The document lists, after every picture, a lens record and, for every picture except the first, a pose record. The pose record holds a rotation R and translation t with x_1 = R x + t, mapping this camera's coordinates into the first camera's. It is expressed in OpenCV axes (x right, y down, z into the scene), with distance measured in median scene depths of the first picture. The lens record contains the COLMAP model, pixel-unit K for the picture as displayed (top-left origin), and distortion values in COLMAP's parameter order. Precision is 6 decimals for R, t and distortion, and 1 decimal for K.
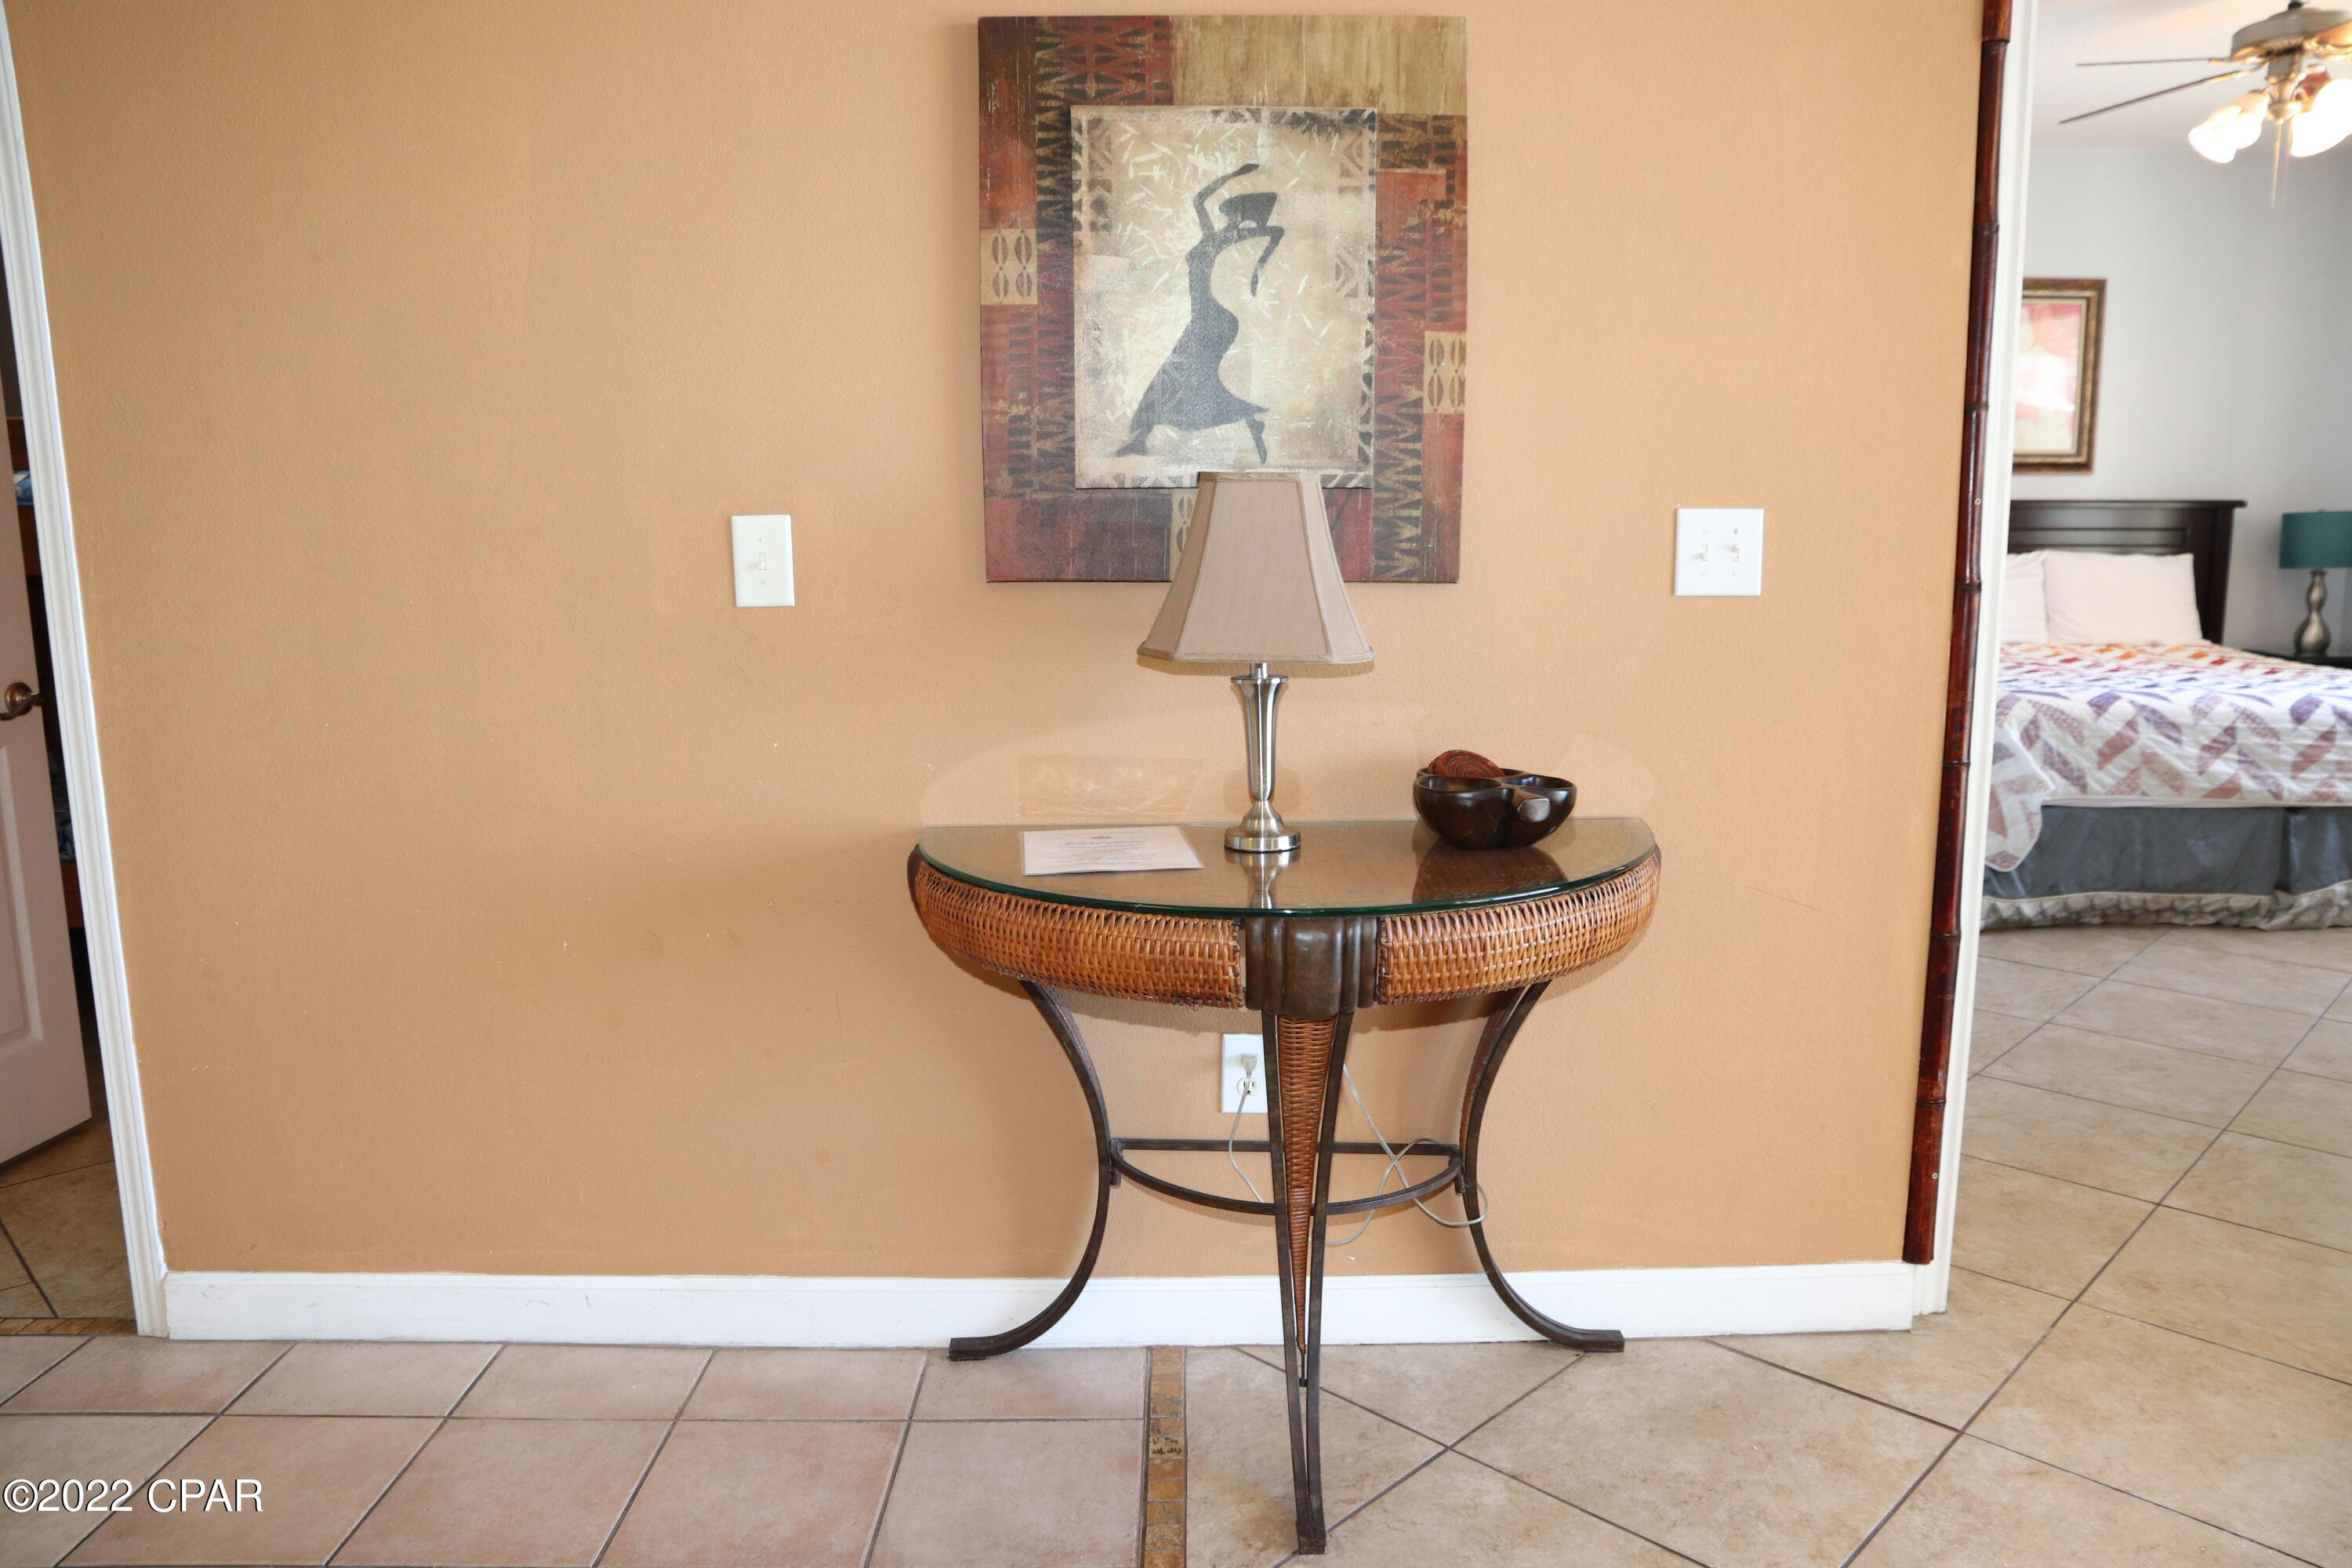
lens RADIAL K [[1612.9, 0, 1207.5], [0, 1612.9, 782.8], [0, 0, 1]] dist [-0.111784, 0.082443]
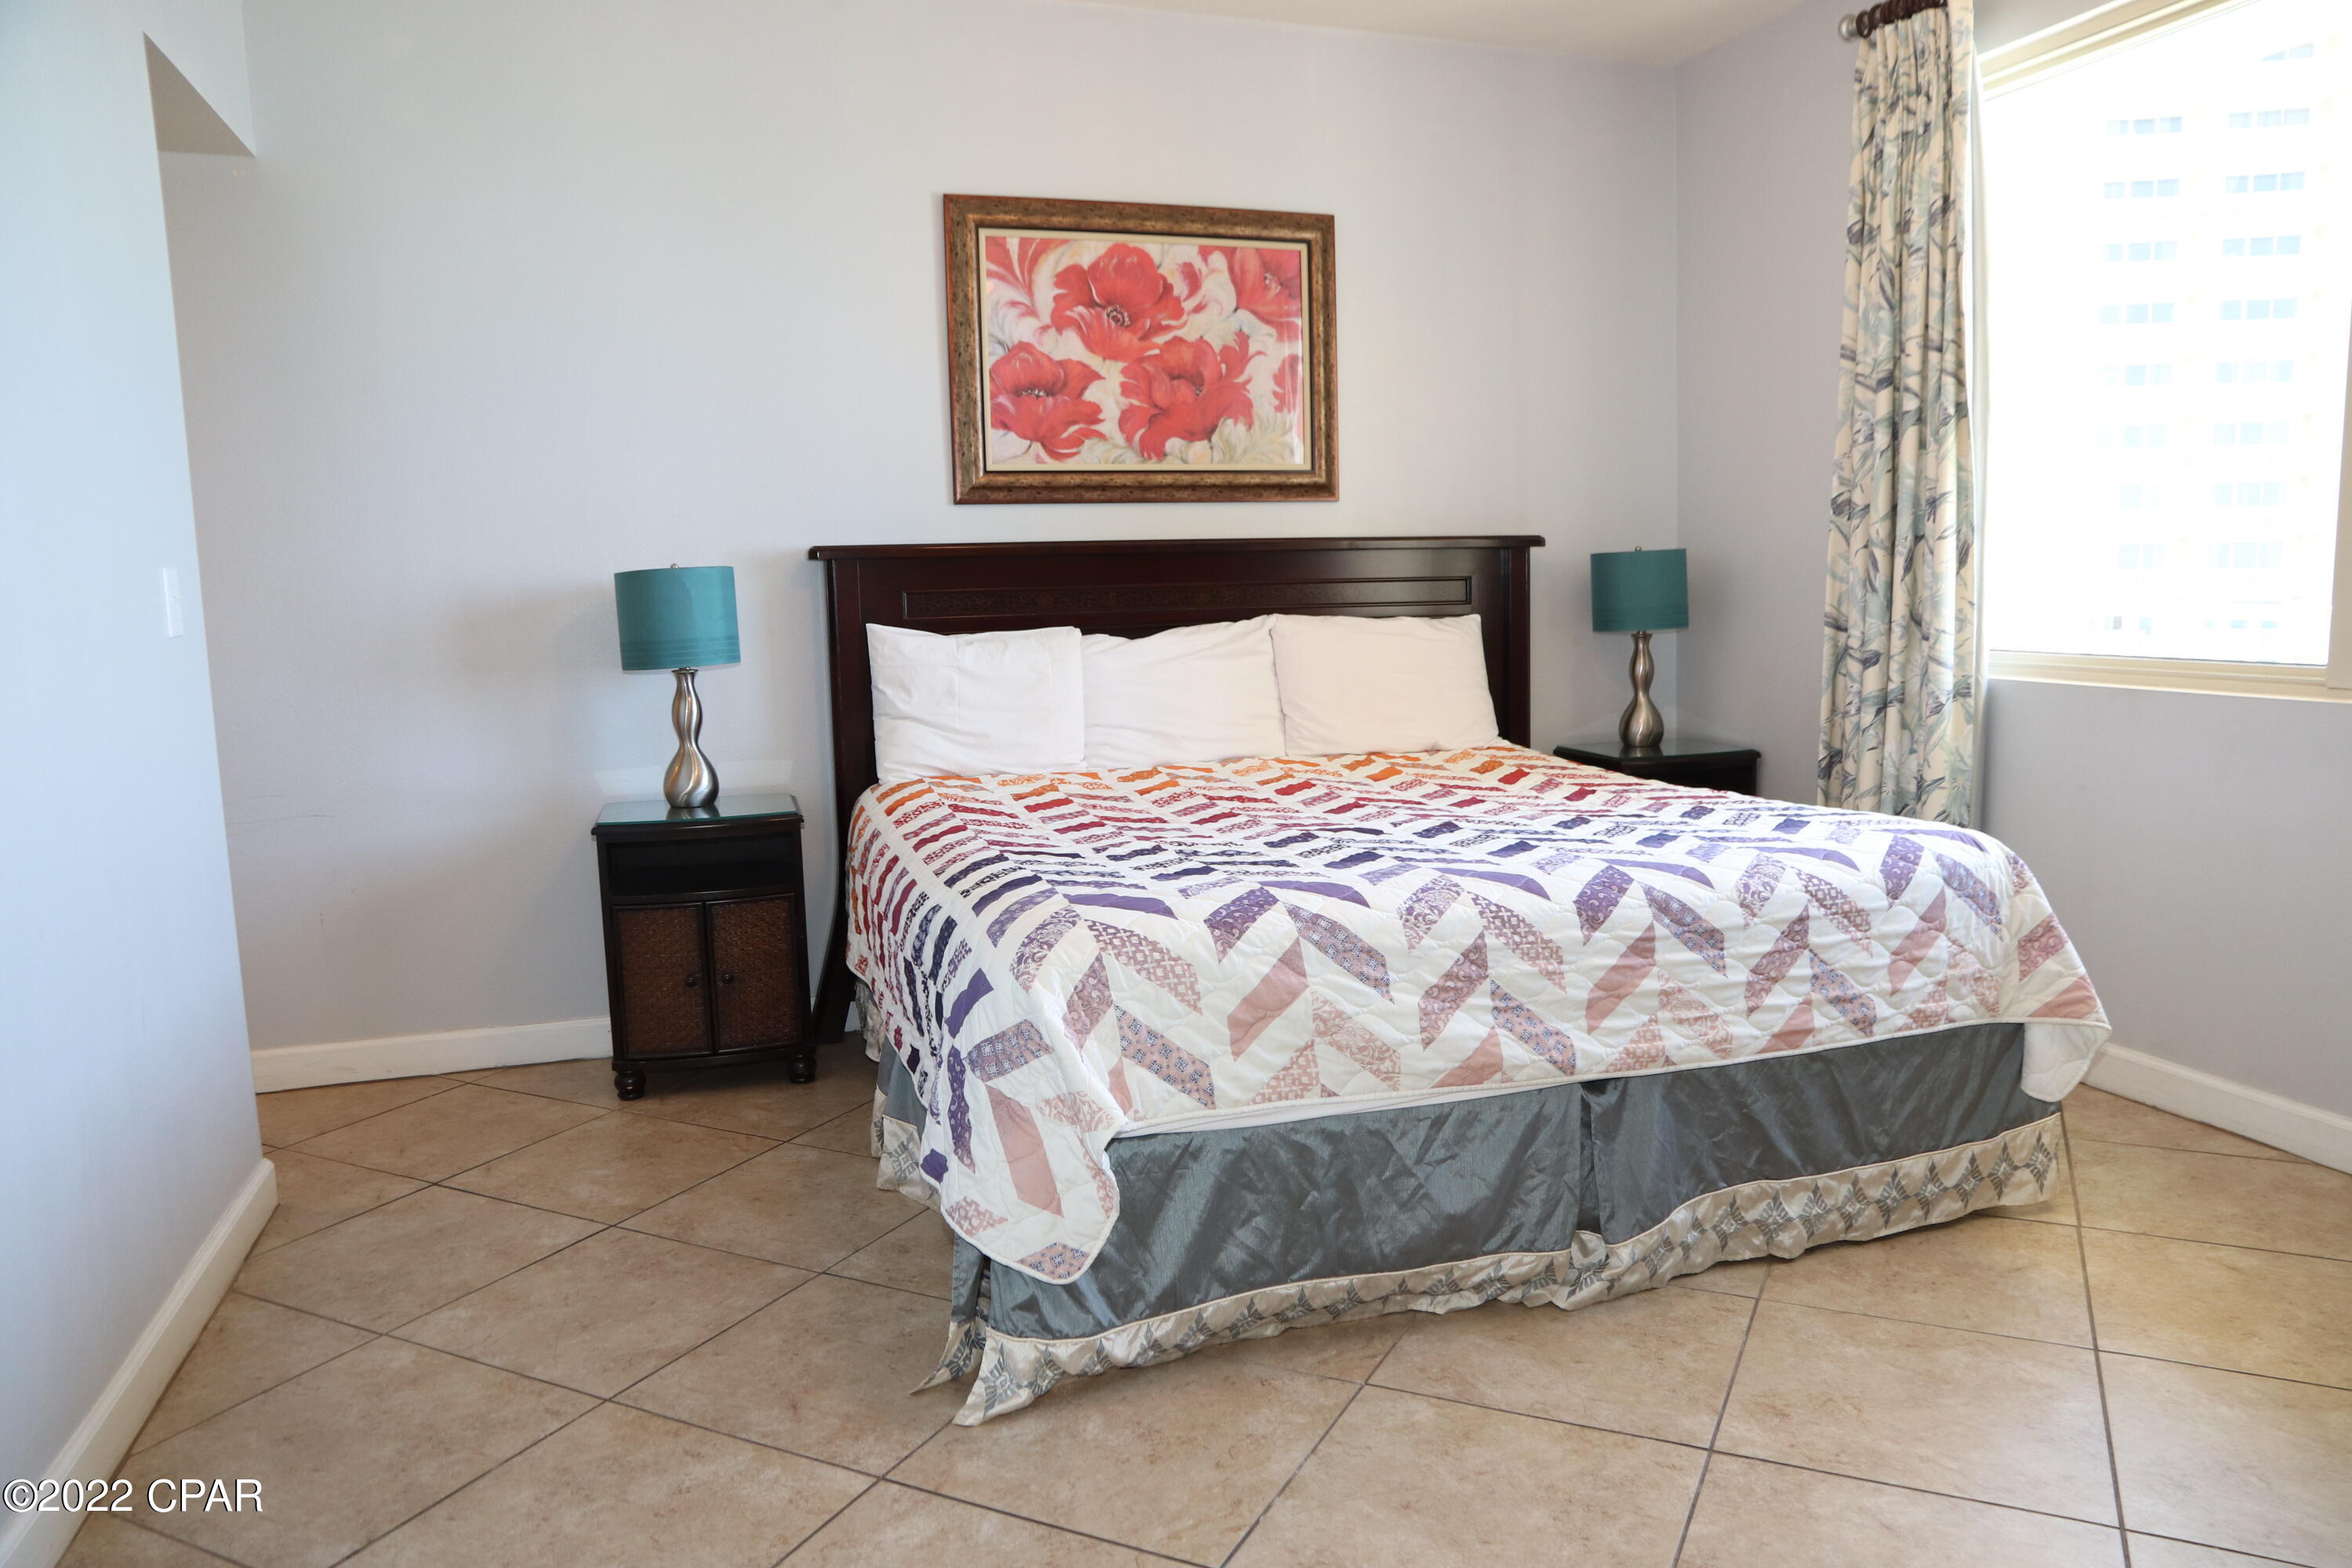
lens RADIAL K [[1612.9, 0, 1207.5], [0, 1612.9, 782.8], [0, 0, 1]] dist [-0.111784, 0.082443]
pose [[0.947388, -0.052465, 0.315759, 0.401374], [0.067494, 0.997039, -0.036845, -0.075348], [-0.312891, 0.056218, 0.948124, 0.513190]]
